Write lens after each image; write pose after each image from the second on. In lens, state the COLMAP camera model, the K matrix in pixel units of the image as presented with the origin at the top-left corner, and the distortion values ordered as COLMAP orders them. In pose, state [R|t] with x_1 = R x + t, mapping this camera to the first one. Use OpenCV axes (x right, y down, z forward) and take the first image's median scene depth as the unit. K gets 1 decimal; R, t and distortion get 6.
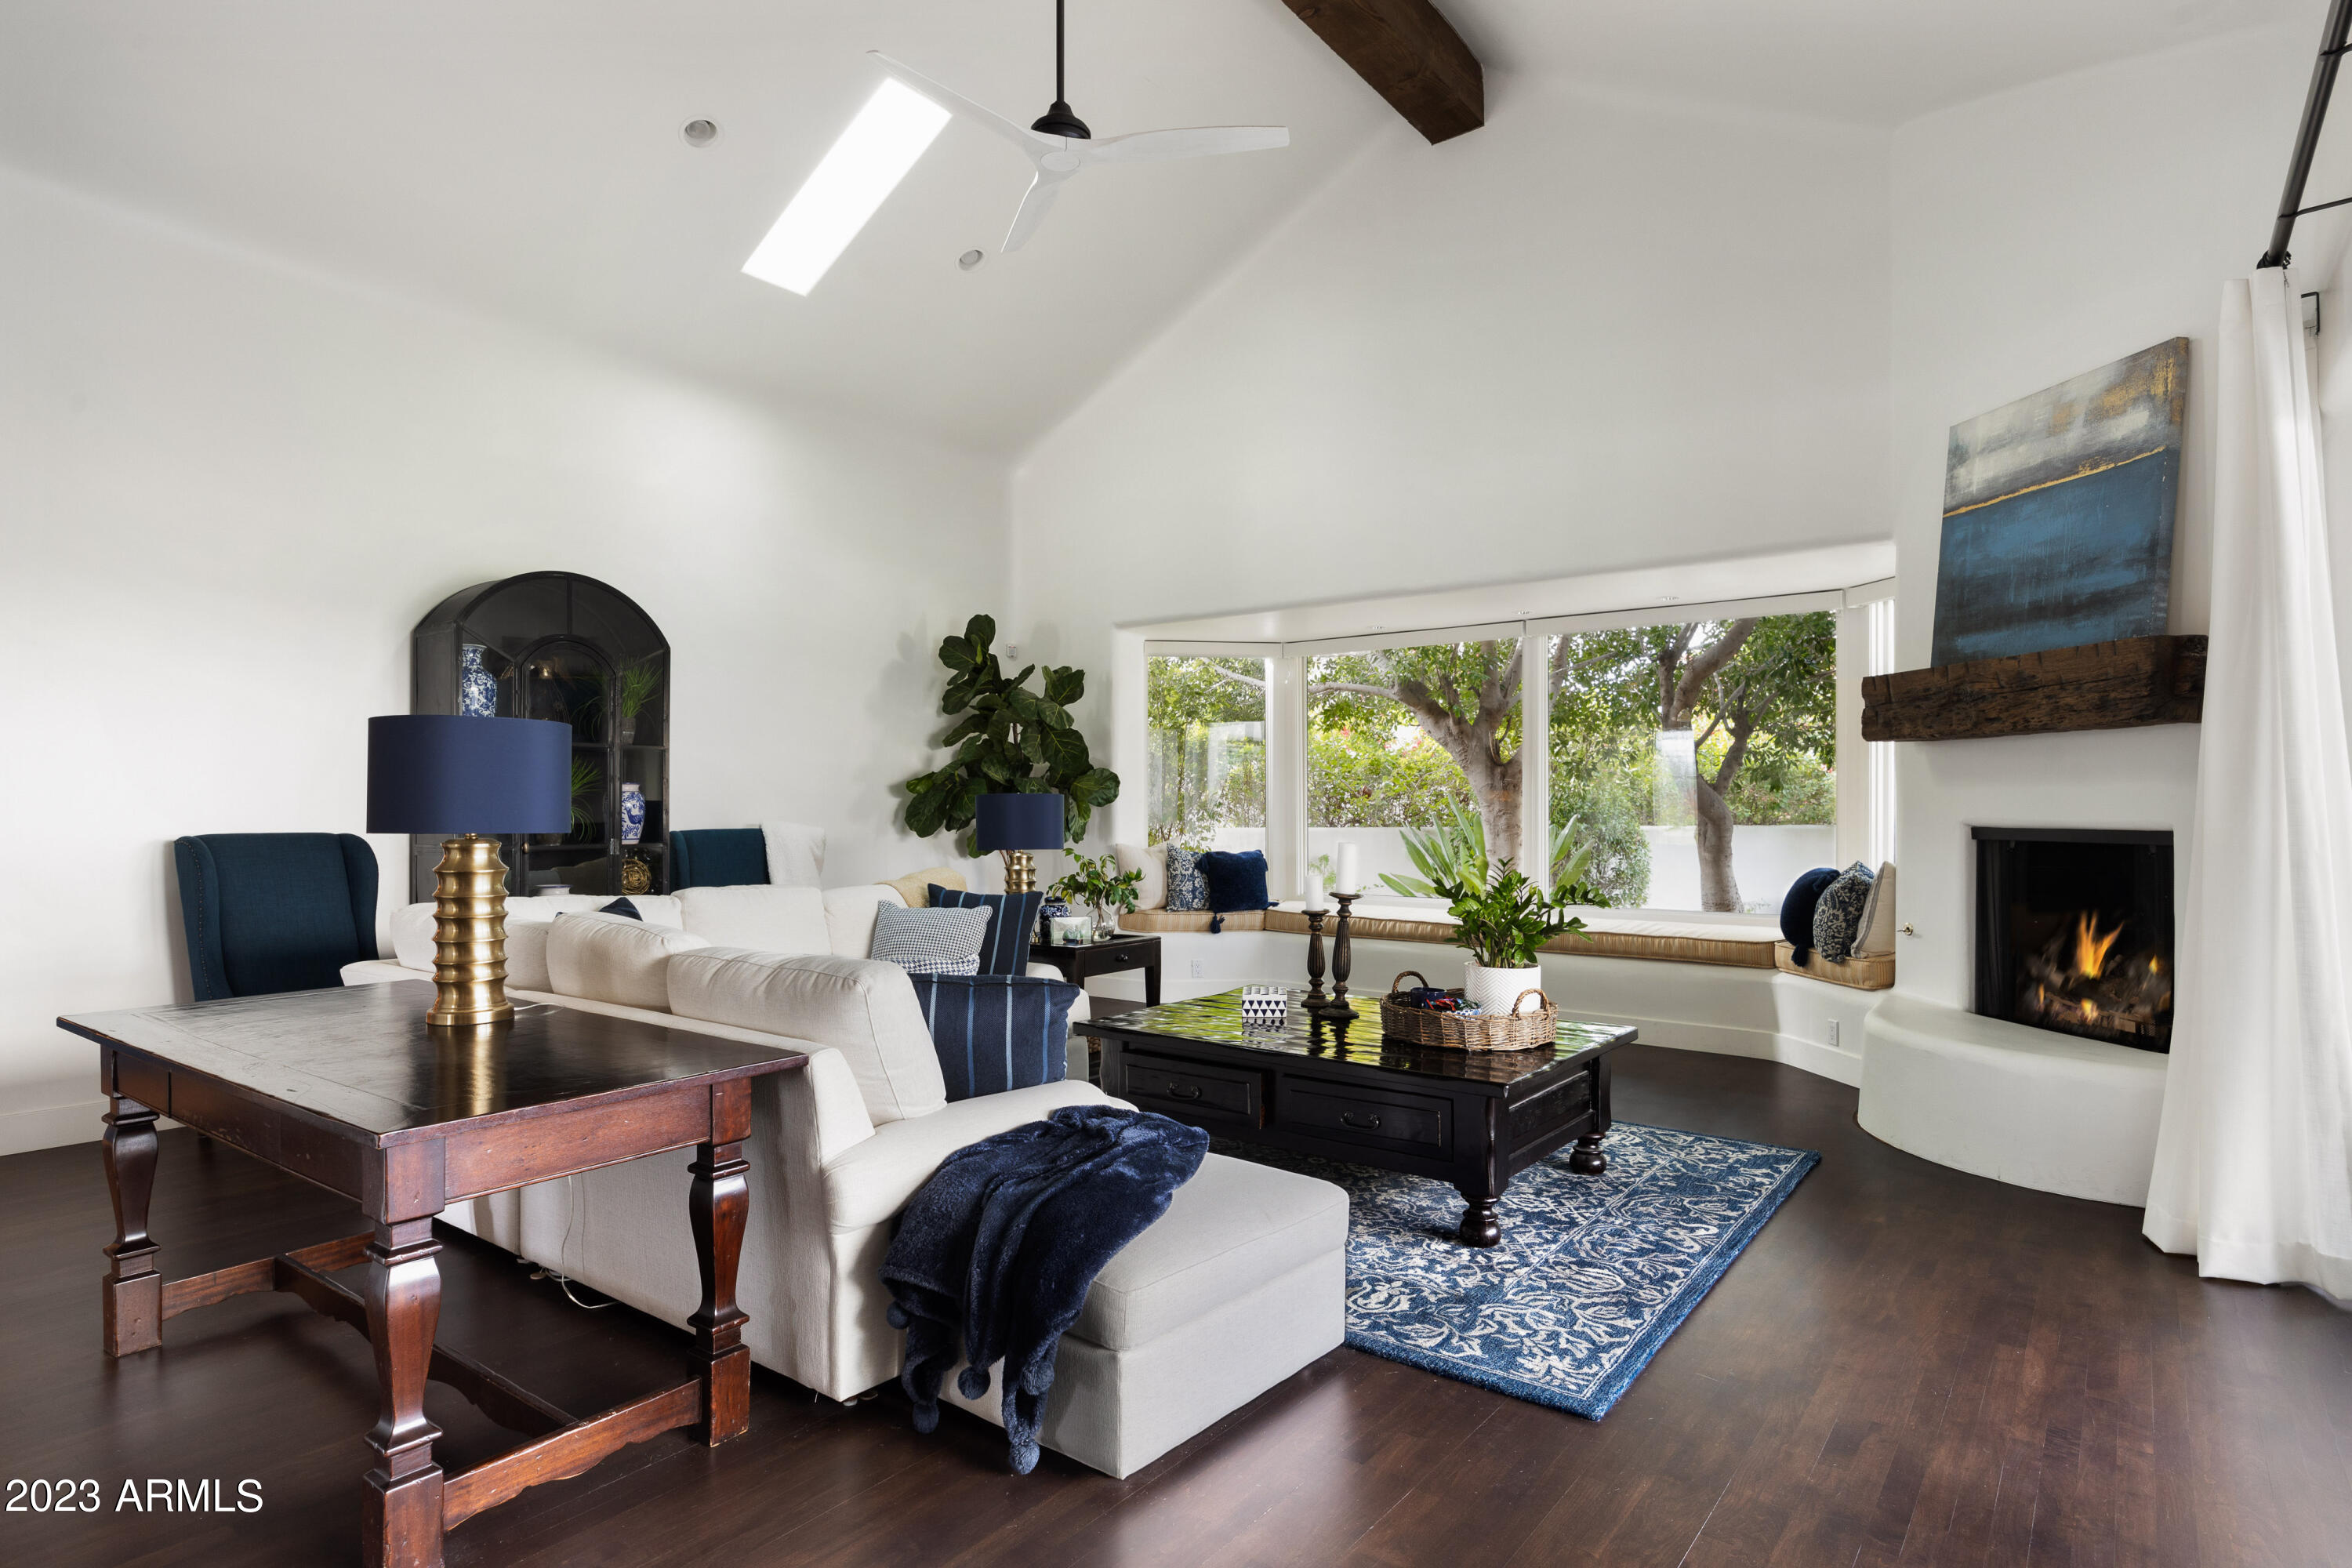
lens RADIAL K [[1256.3, 0, 1172.1], [0, 1256.3, 812.5], [0, 0, 1]] dist [0.002201, -0.000451]
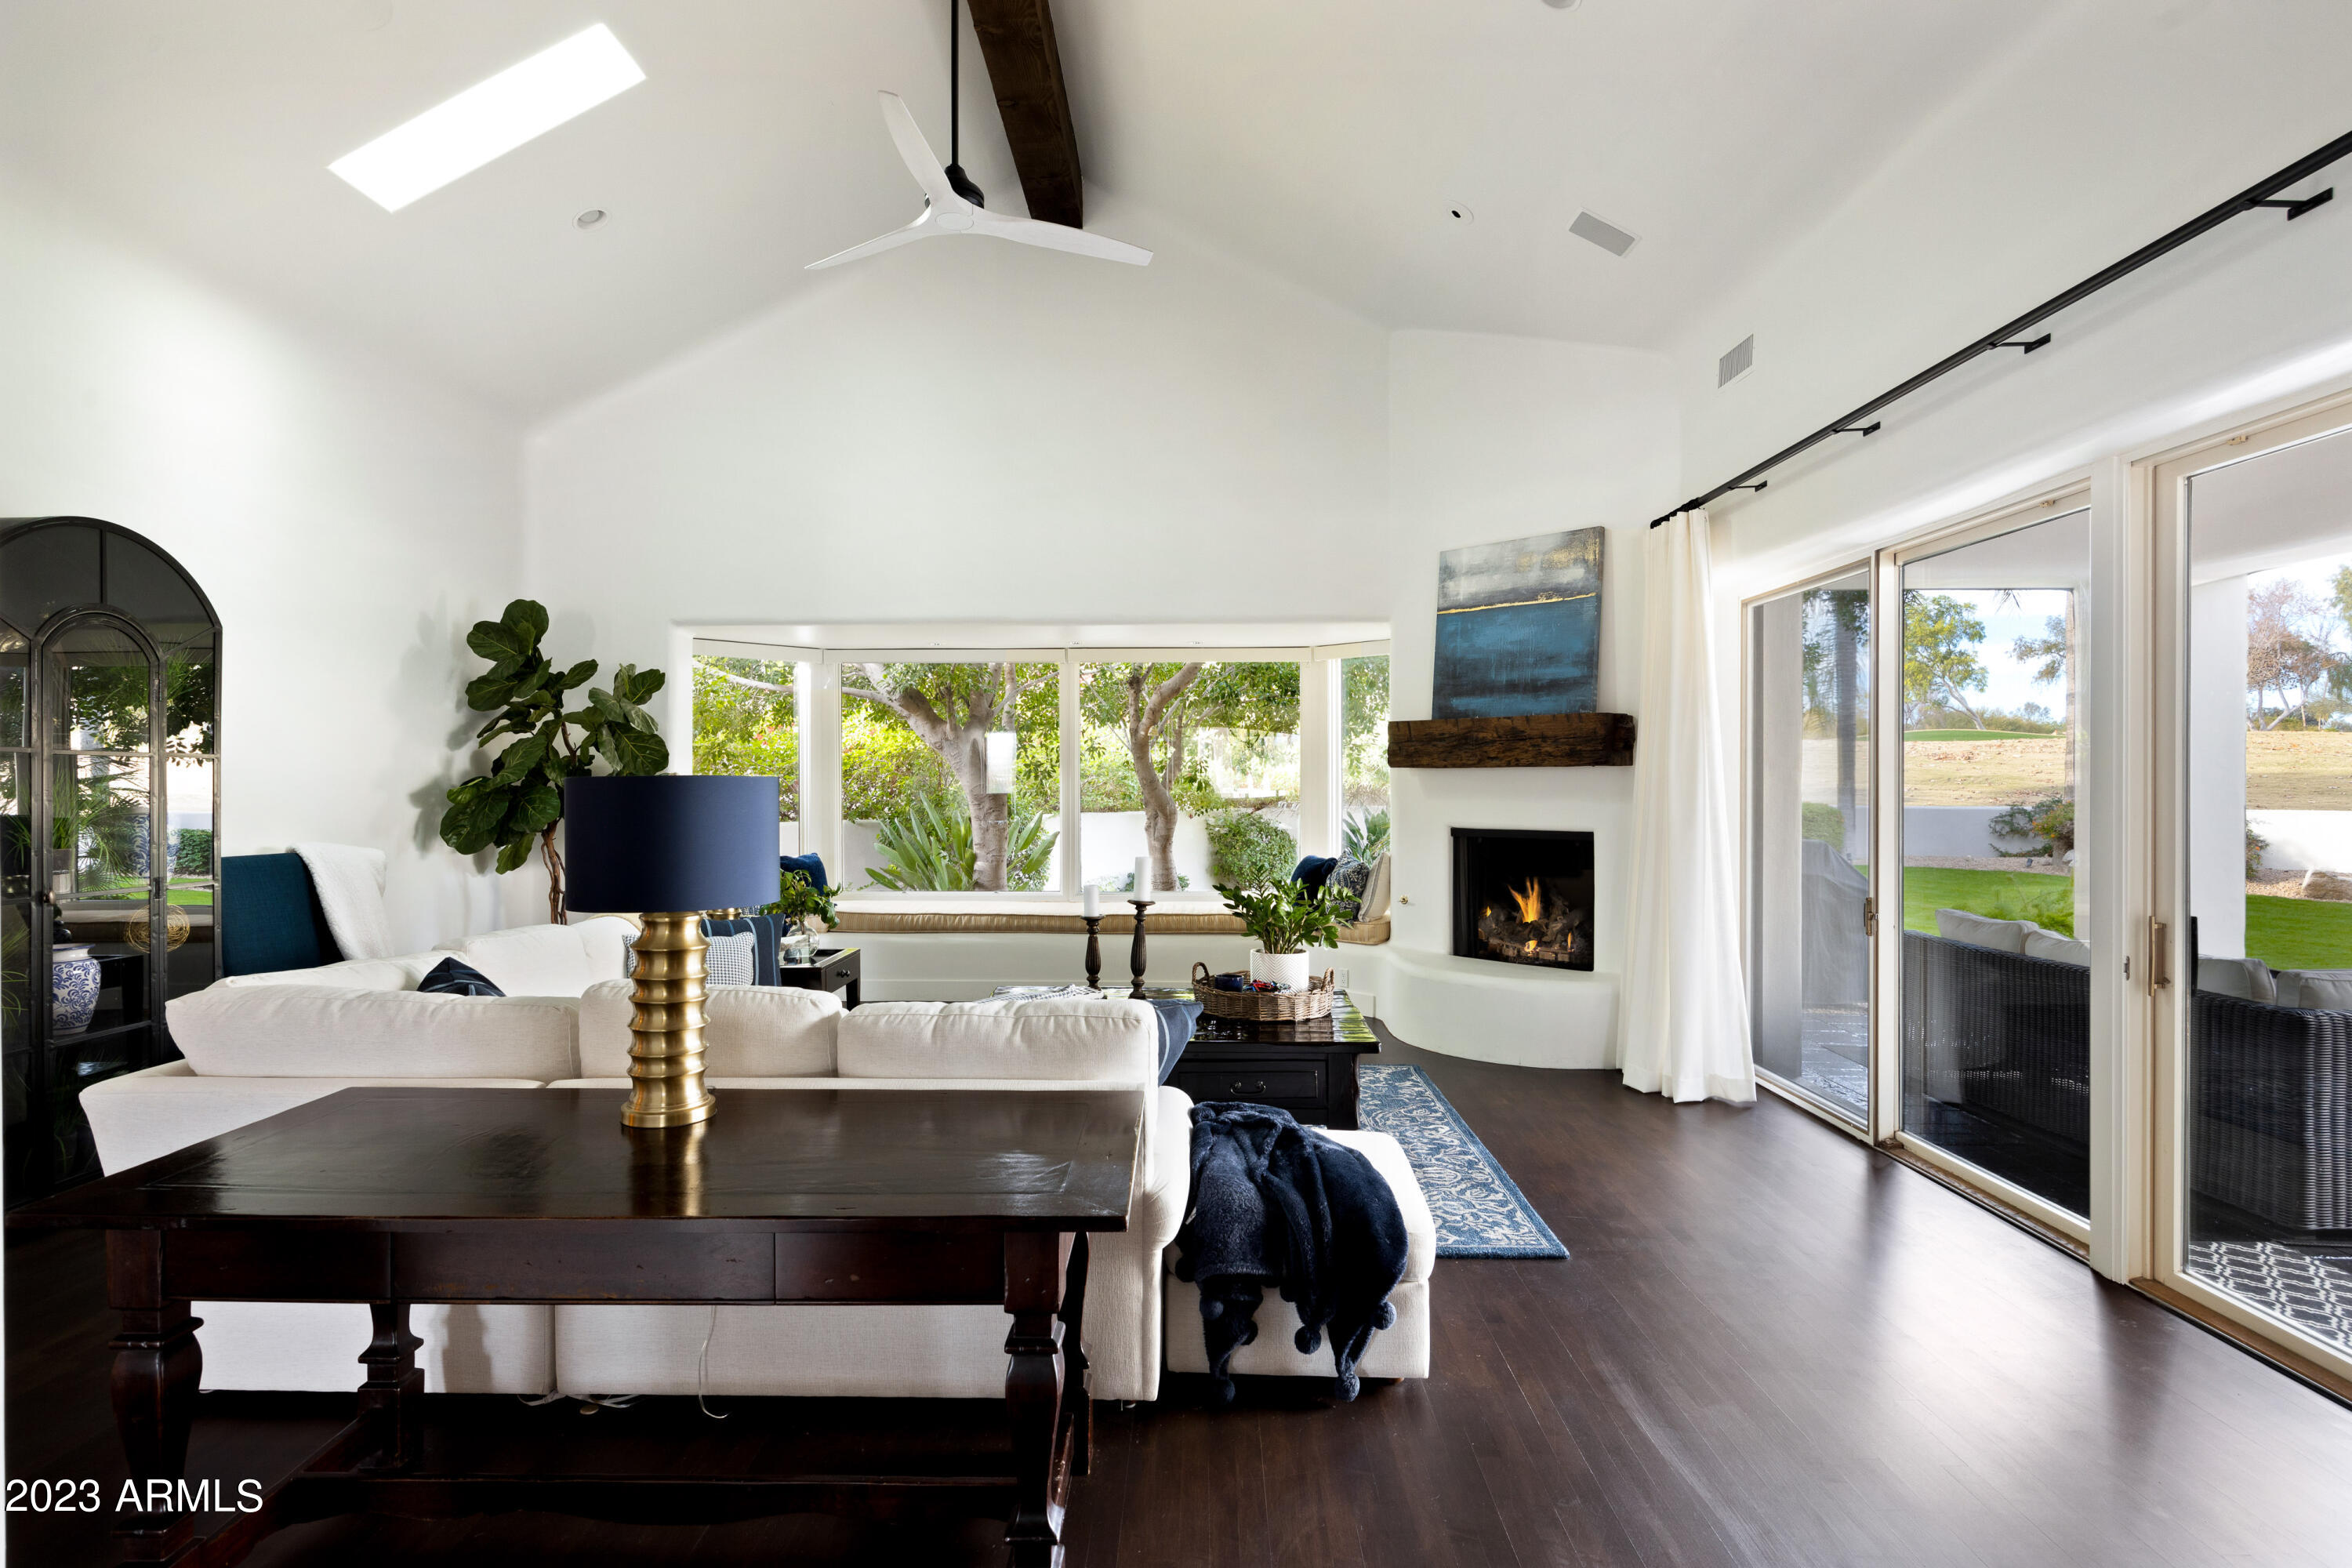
lens RADIAL K [[1207.6, 0, 1167.6], [0, 1207.6, 780.2], [0, 0, 1]] dist [0.008615, -0.000781]
pose [[0.804114, -0.000654, 0.594474, -0.516523], [0.003915, 0.999984, -0.004195, -0.043489], [-0.594462, 0.005701, 0.804104, 0.076732]]
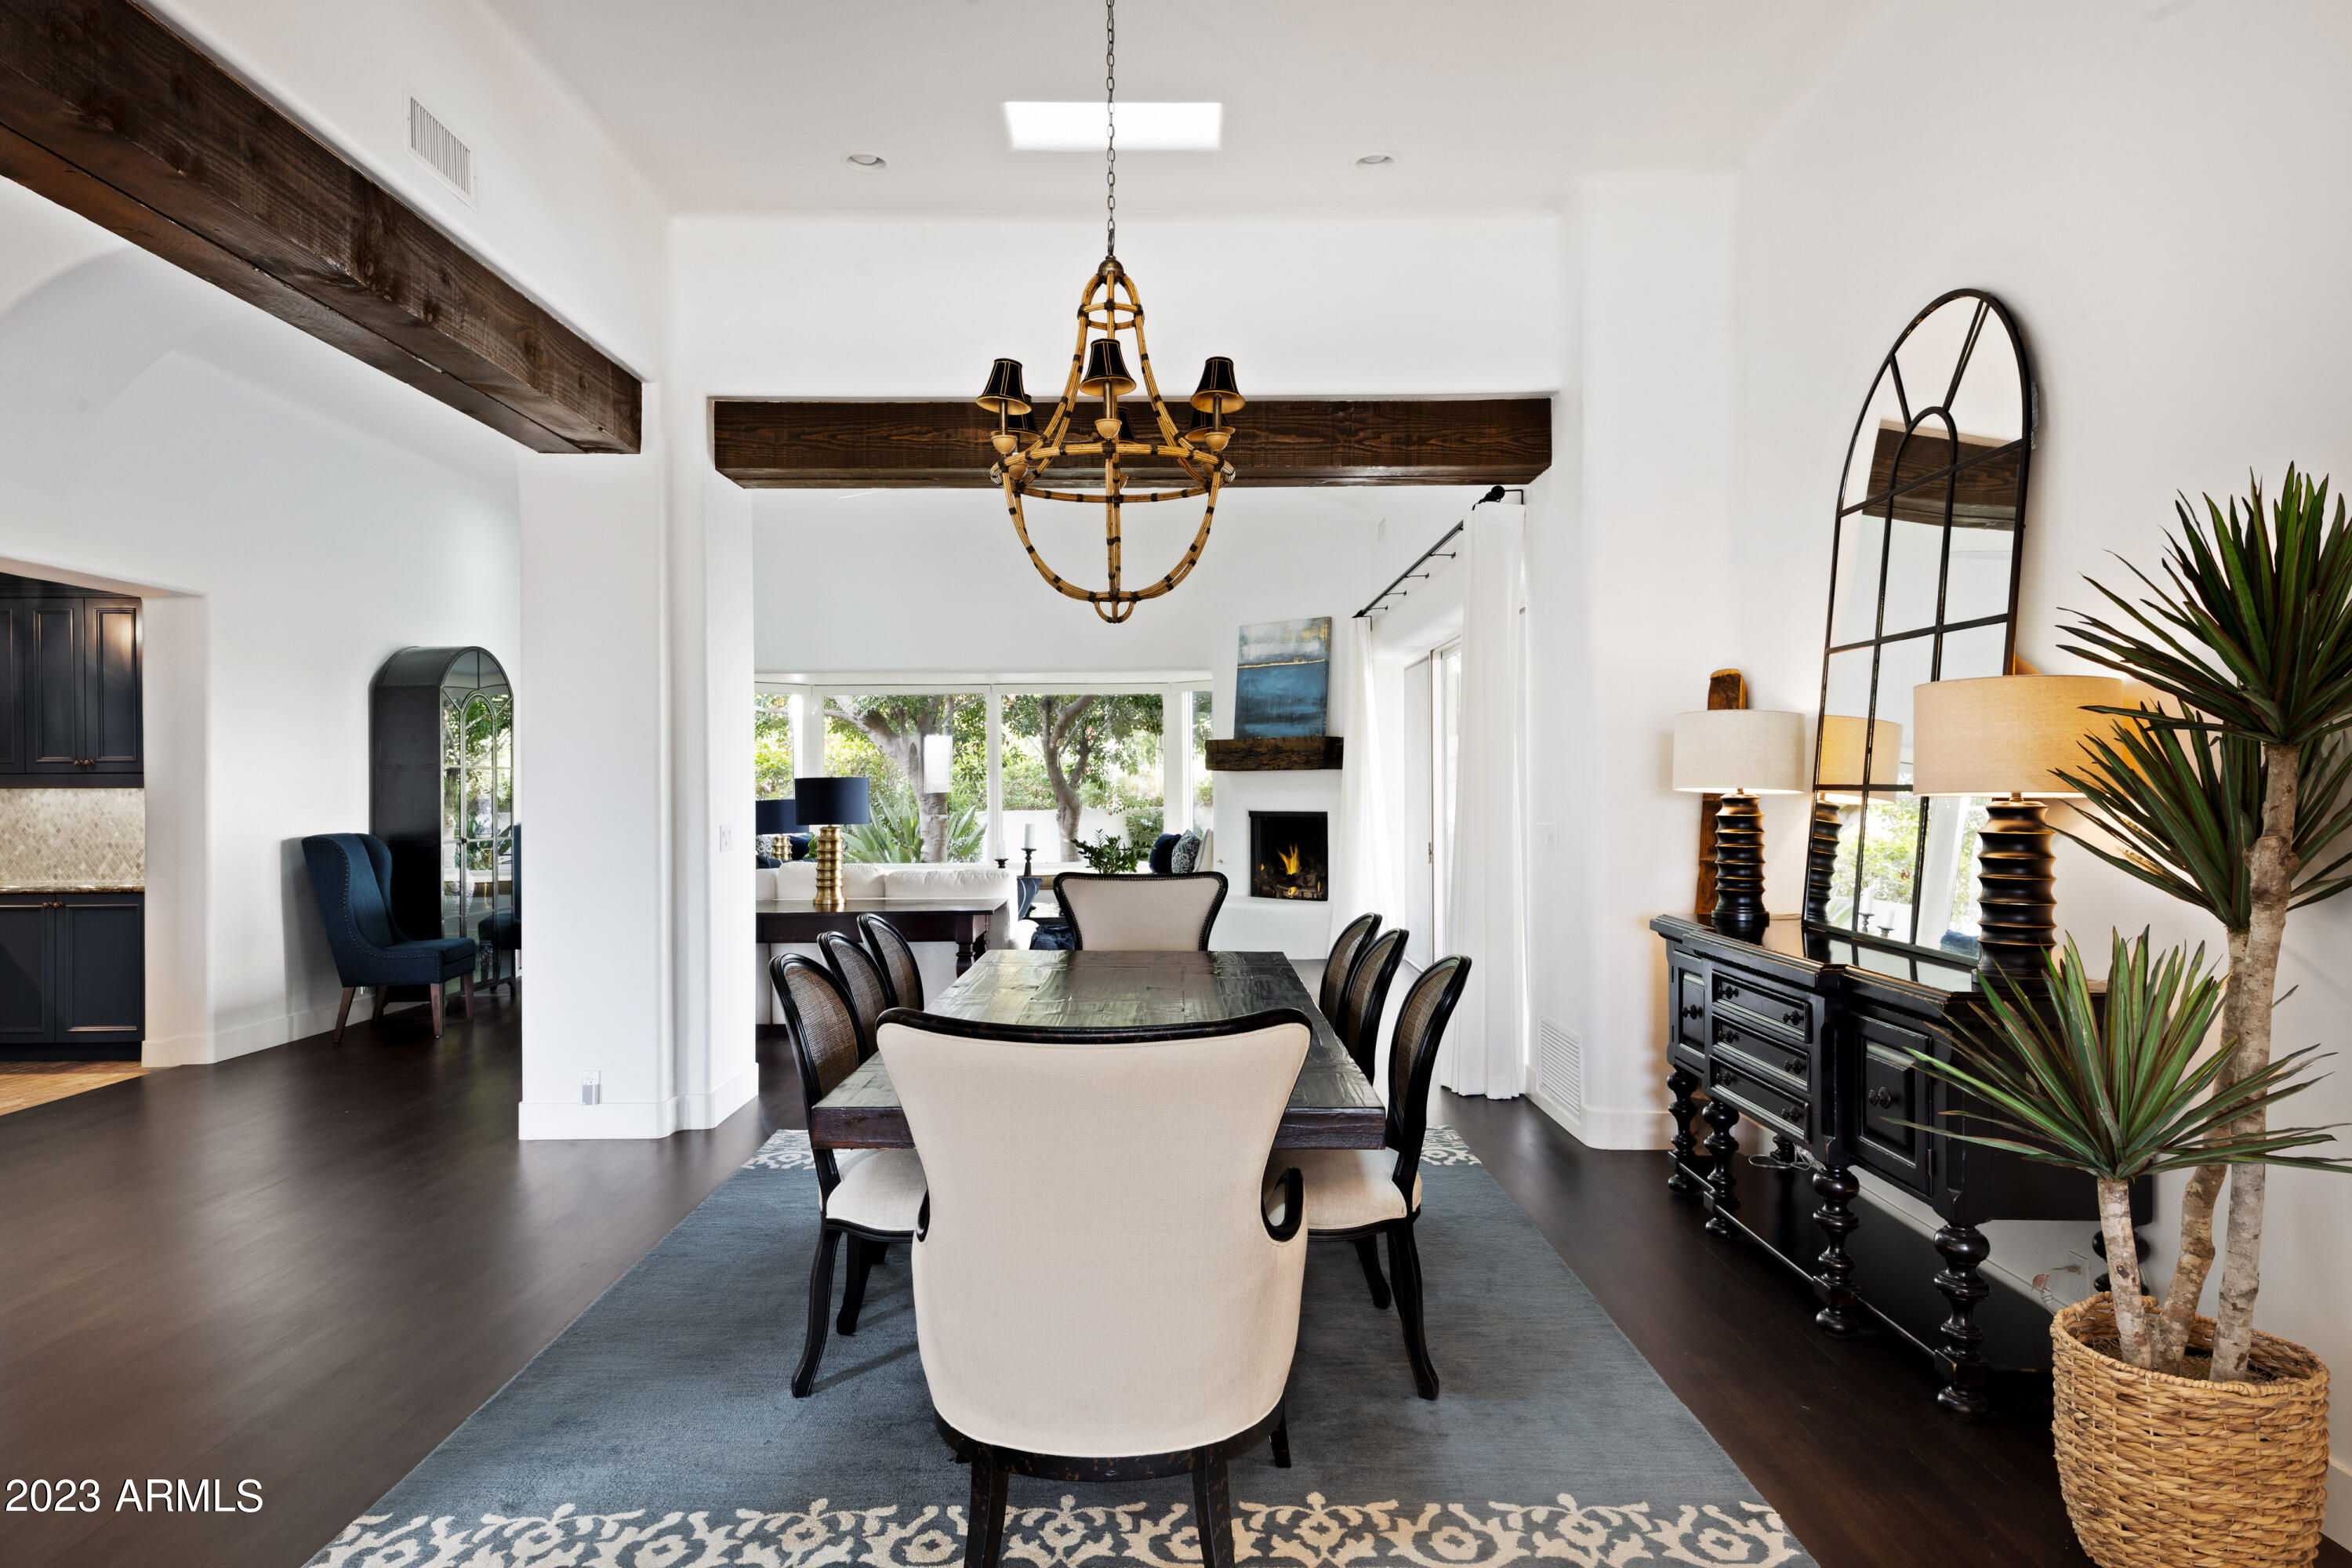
lens RADIAL K [[1525.8, 0, 1195.2], [0, 1525.8, 790.3], [0, 0, 1]] dist [0.002840, 0.000060]
pose [[0.782989, -0.007068, 0.621995, -1.202525], [0.008619, 0.999963, 0.000514, -0.029148], [-0.621975, 0.004959, 0.783021, -1.124576]]
